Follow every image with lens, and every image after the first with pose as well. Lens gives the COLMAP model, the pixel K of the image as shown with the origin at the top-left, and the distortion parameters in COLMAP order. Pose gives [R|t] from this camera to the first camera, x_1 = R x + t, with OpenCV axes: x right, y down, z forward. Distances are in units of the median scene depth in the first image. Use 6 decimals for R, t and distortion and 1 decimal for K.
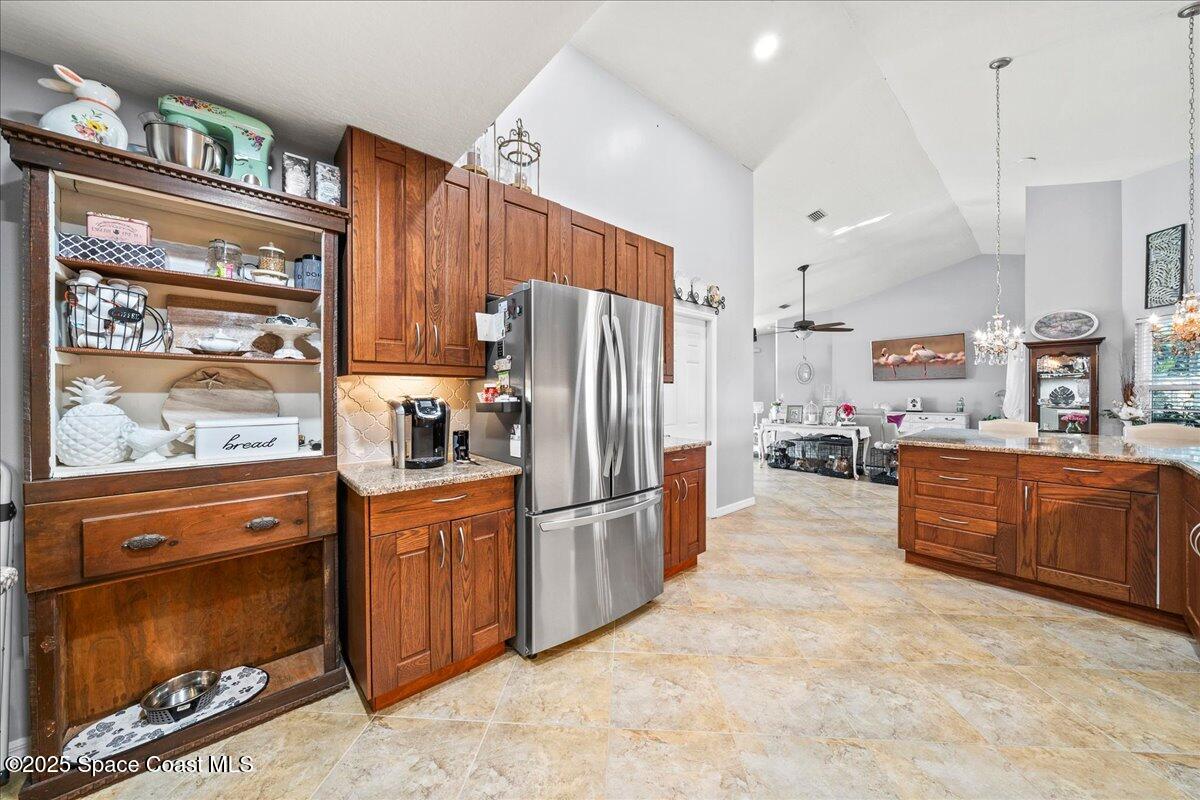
lens RADIAL K [[415.4, 0, 598.9], [0, 415.4, 394.9], [0, 0, 1]] dist [-0.002279, 0.000066]
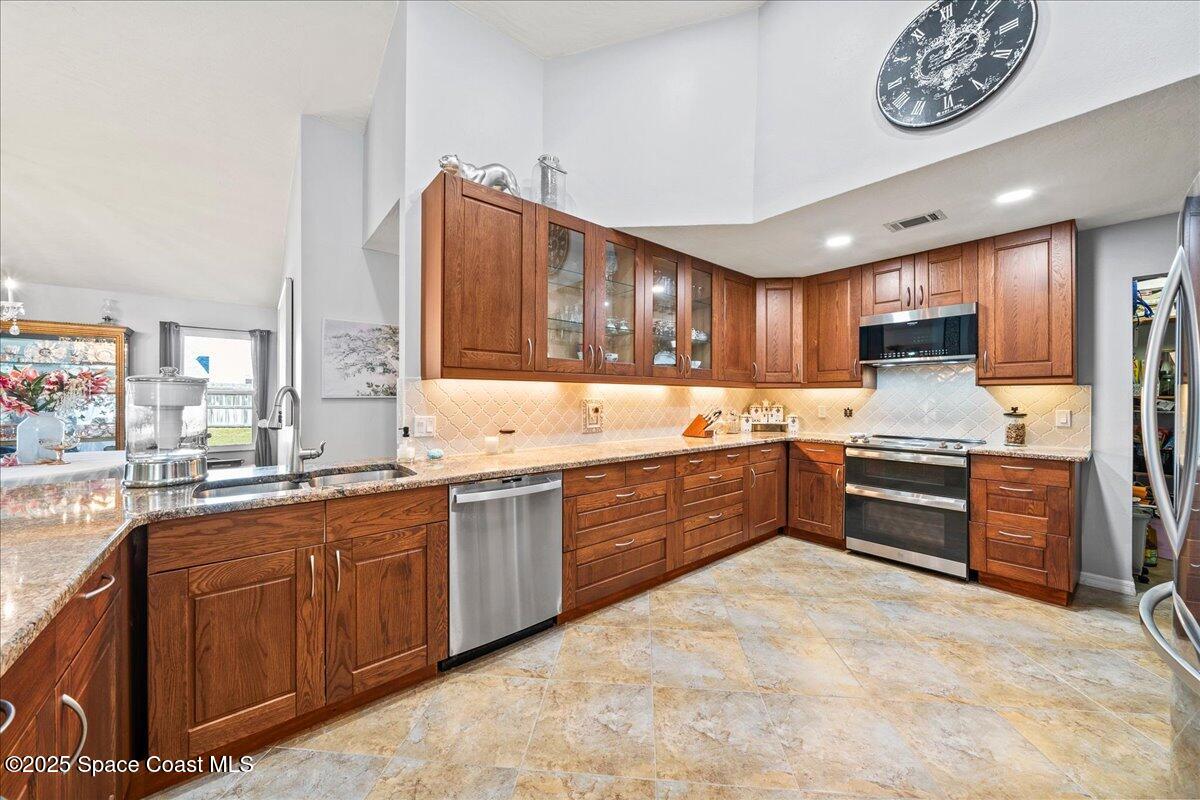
lens RADIAL K [[415.4, 0, 605.8], [0, 415.4, 398.5], [0, 0, 1]] dist [-0.002279, 0.000066]
pose [[-0.999494, -0.003055, 0.031666, 0.581084], [-0.002727, 0.999942, 0.010416, -0.007526], [-0.031696, 0.010324, -0.999444, 1.226978]]
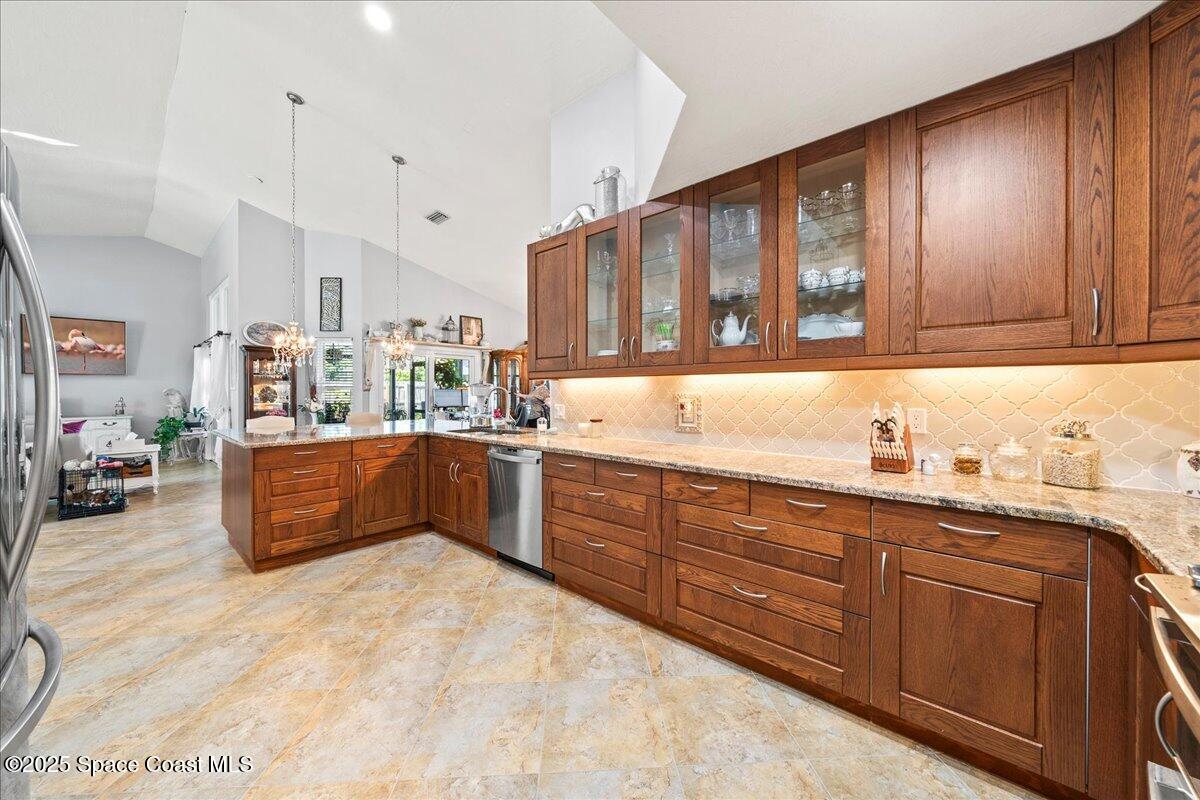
lens RADIAL K [[432.8, 0, 604.9], [0, 432.8, 393.6], [0, 0, 1]] dist [-0.001455, -0.000202]
pose [[-0.122638, -0.003869, 0.992444, -0.362401], [0.006942, 0.999965, 0.004756, -0.000233], [-0.992427, 0.007473, -0.122607, 0.384600]]
